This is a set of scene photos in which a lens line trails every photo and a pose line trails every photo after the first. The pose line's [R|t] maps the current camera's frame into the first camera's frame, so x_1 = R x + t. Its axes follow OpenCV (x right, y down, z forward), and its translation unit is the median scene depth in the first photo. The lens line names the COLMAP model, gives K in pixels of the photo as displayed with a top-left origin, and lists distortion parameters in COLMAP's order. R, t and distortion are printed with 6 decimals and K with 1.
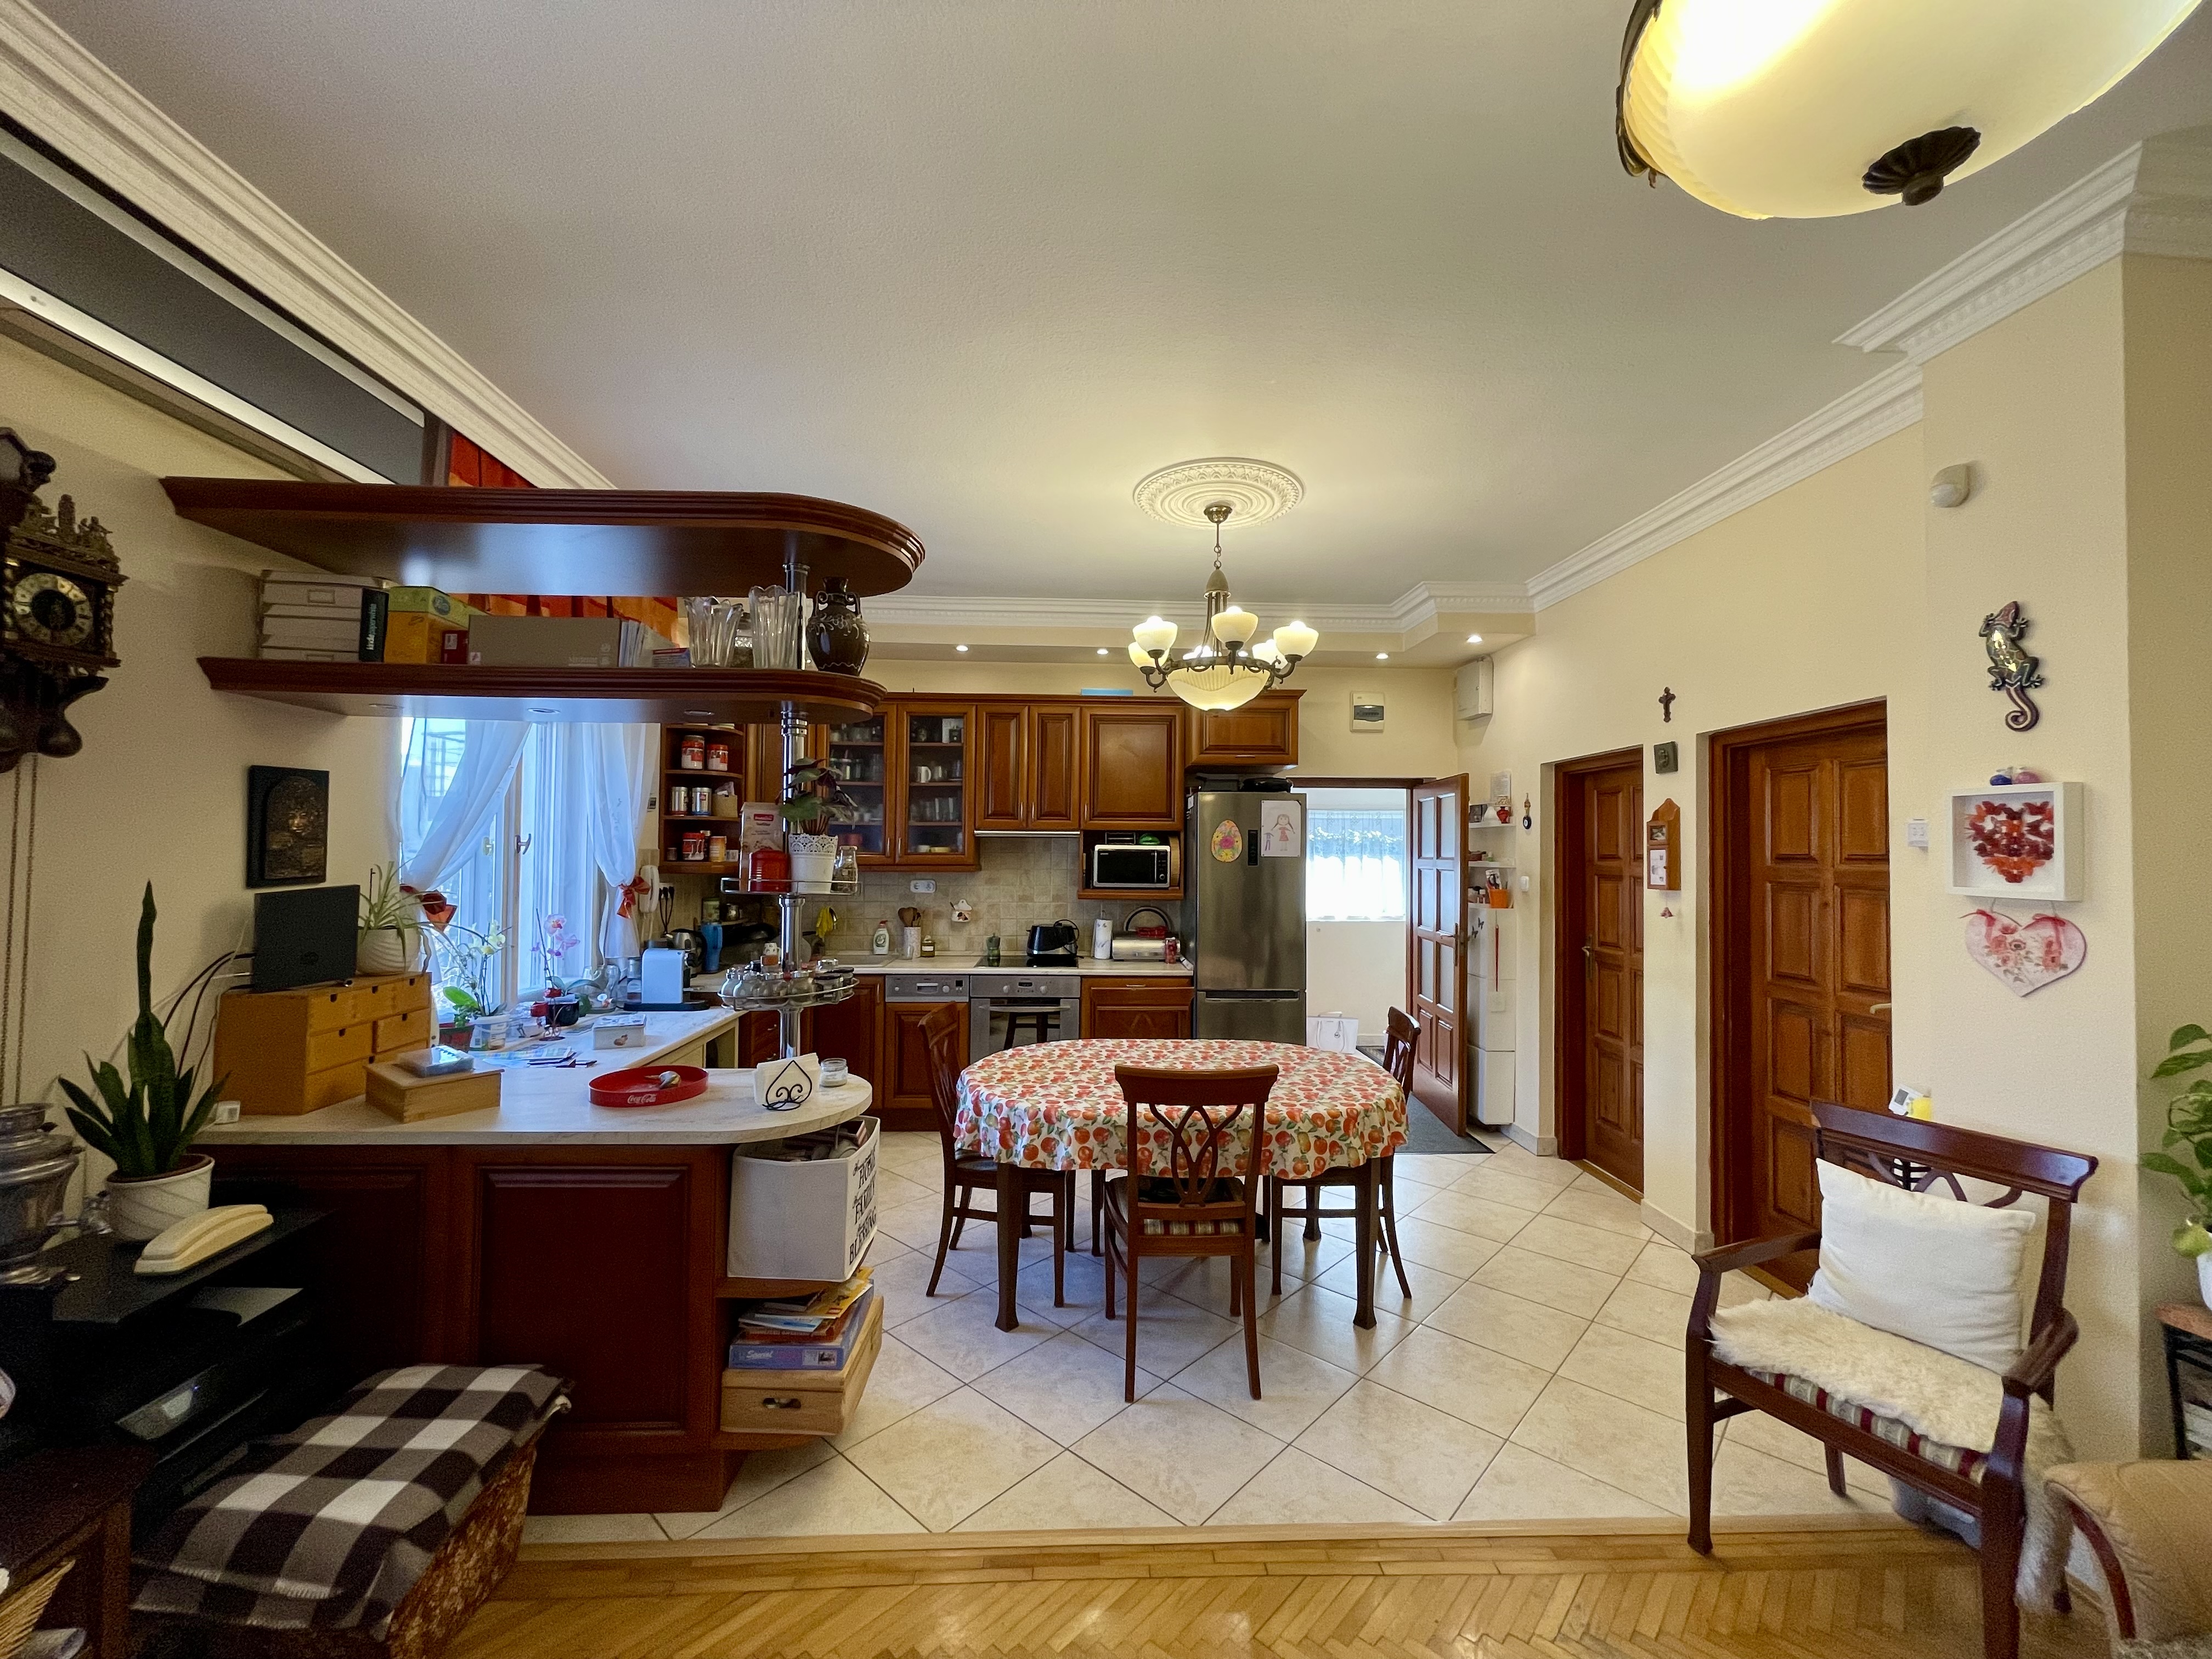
lens RADIAL K [[889.8, 0, 1105.1], [0, 889.8, 827.3], [0, 0, 1]] dist [-0.006604, 0.002332]
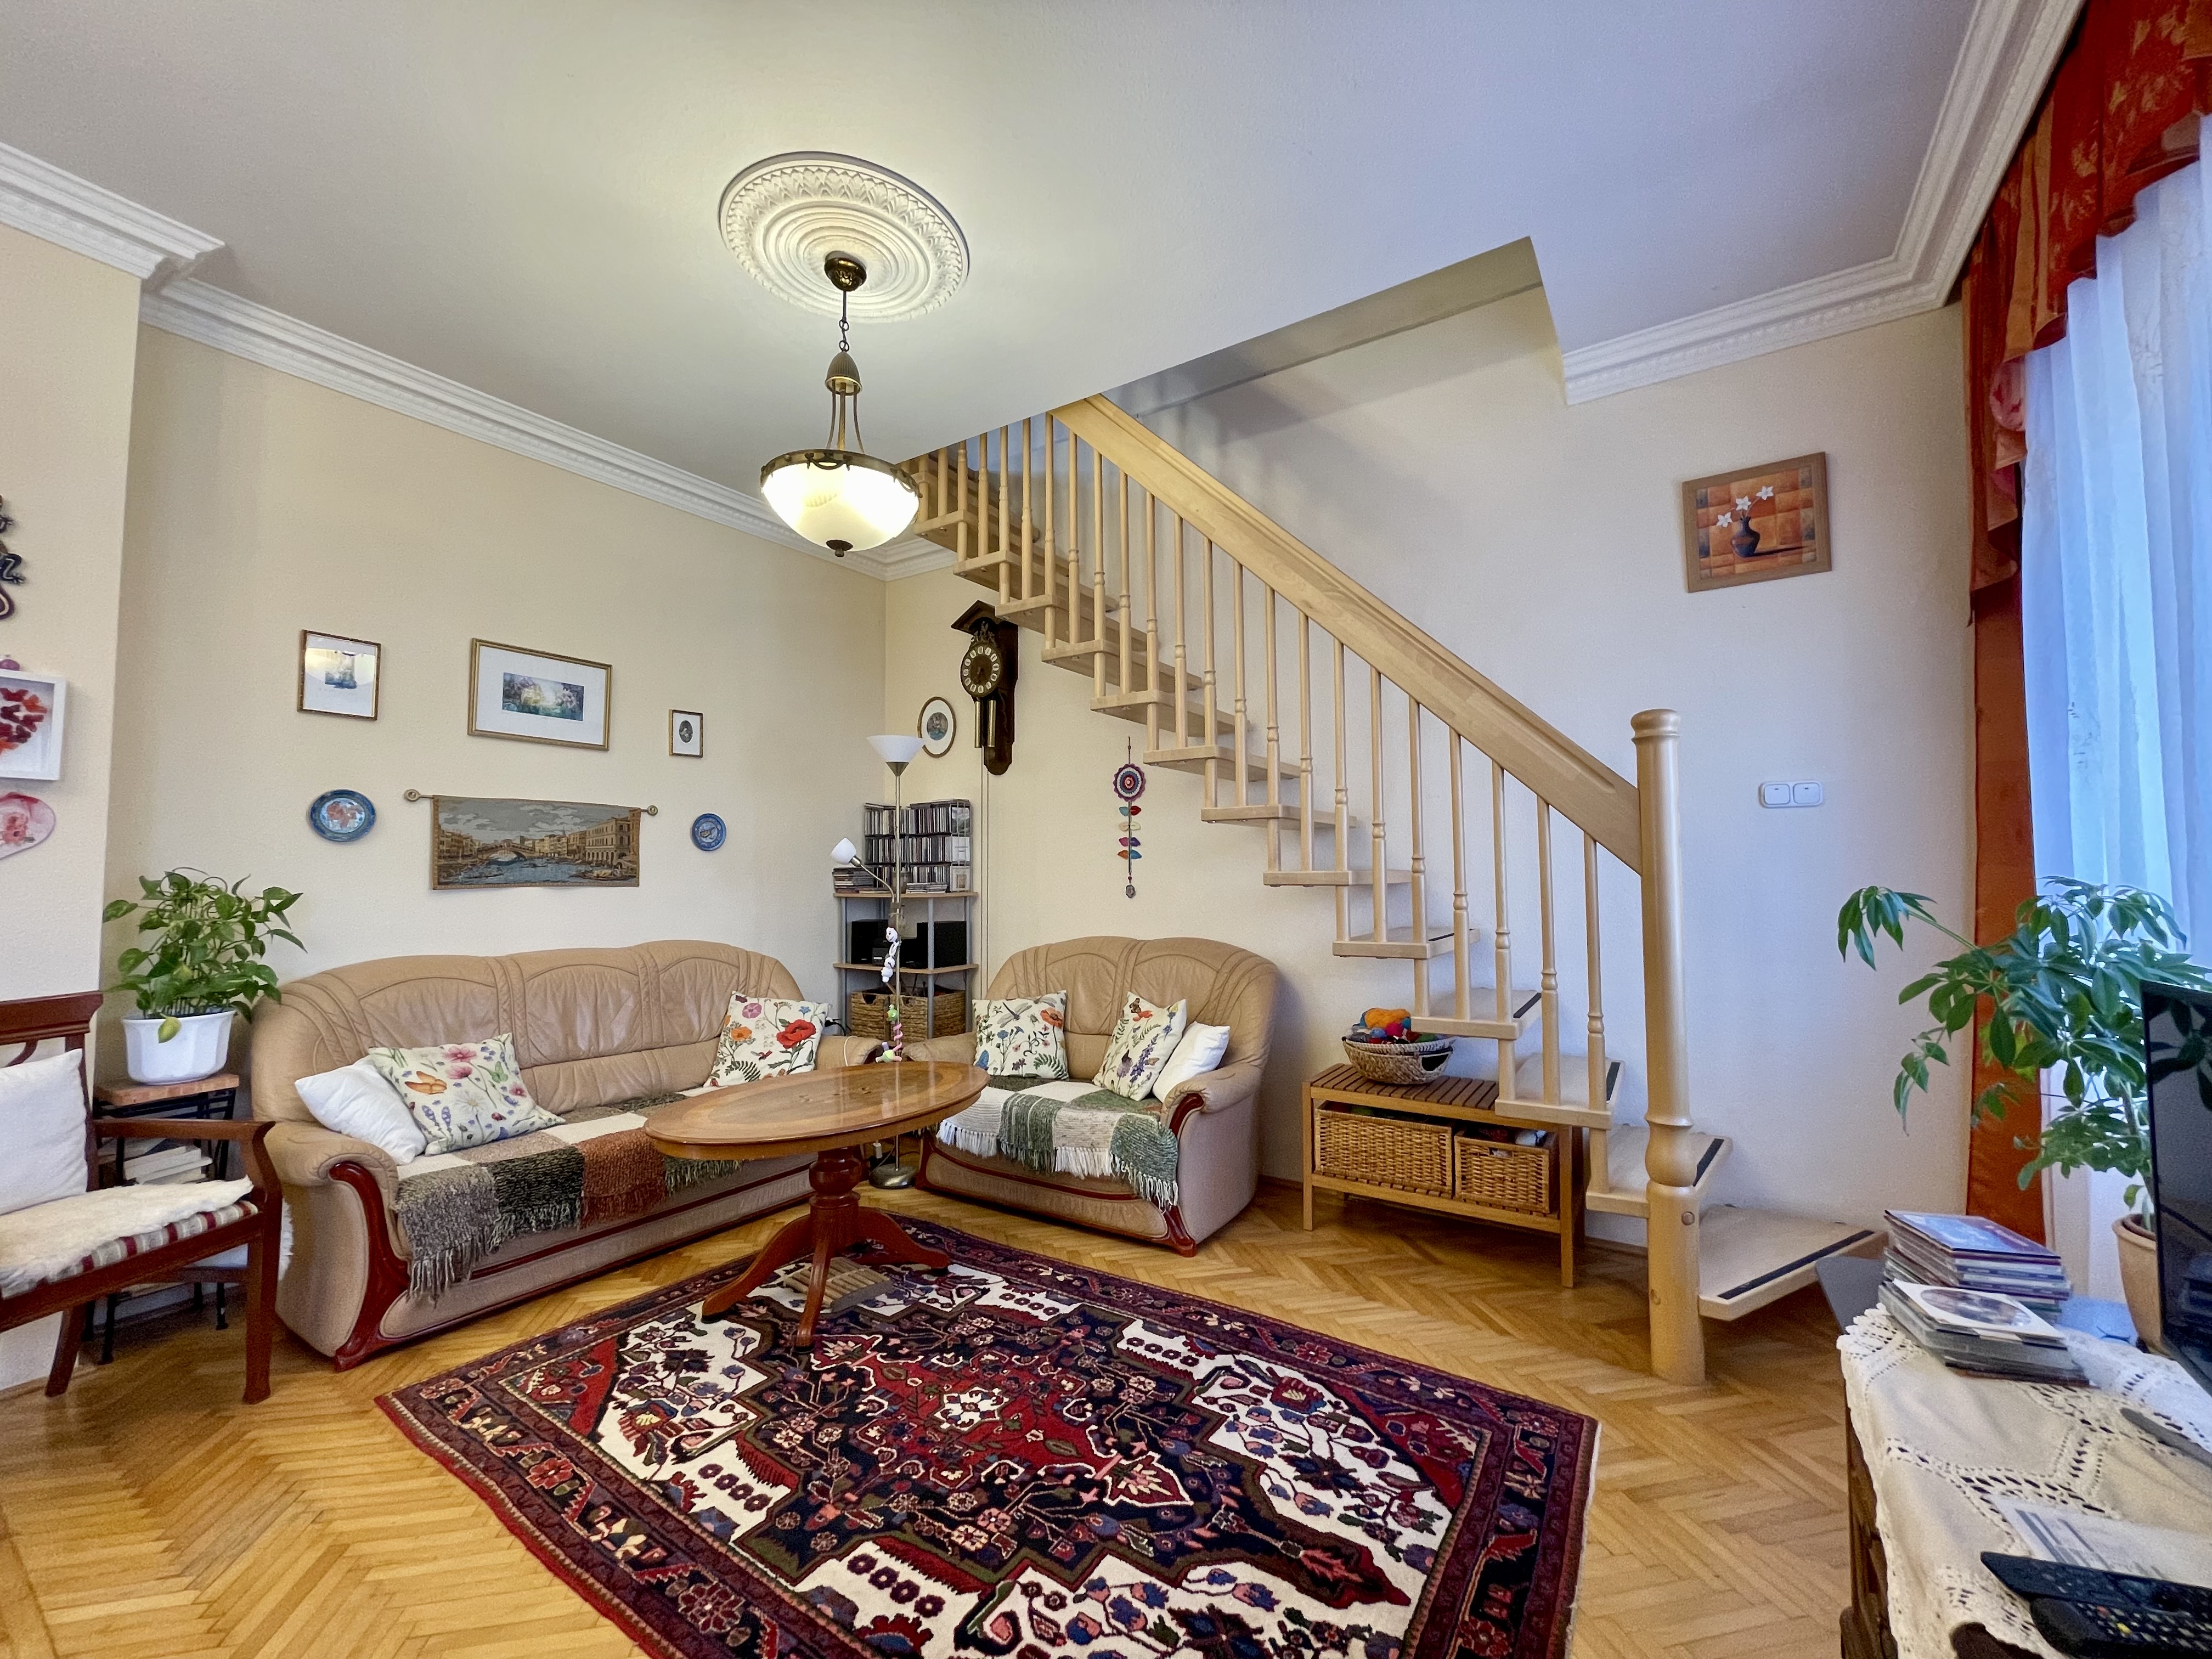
lens RADIAL K [[889.8, 0, 1105.4], [0, 889.8, 827.5], [0, 0, 1]] dist [-0.006604, 0.002332]
pose [[-0.811584, 0.020413, 0.583879, -0.672333], [-0.025293, 0.997225, -0.070021, 0.187387], [-0.583688, -0.071596, -0.808816, 1.118407]]
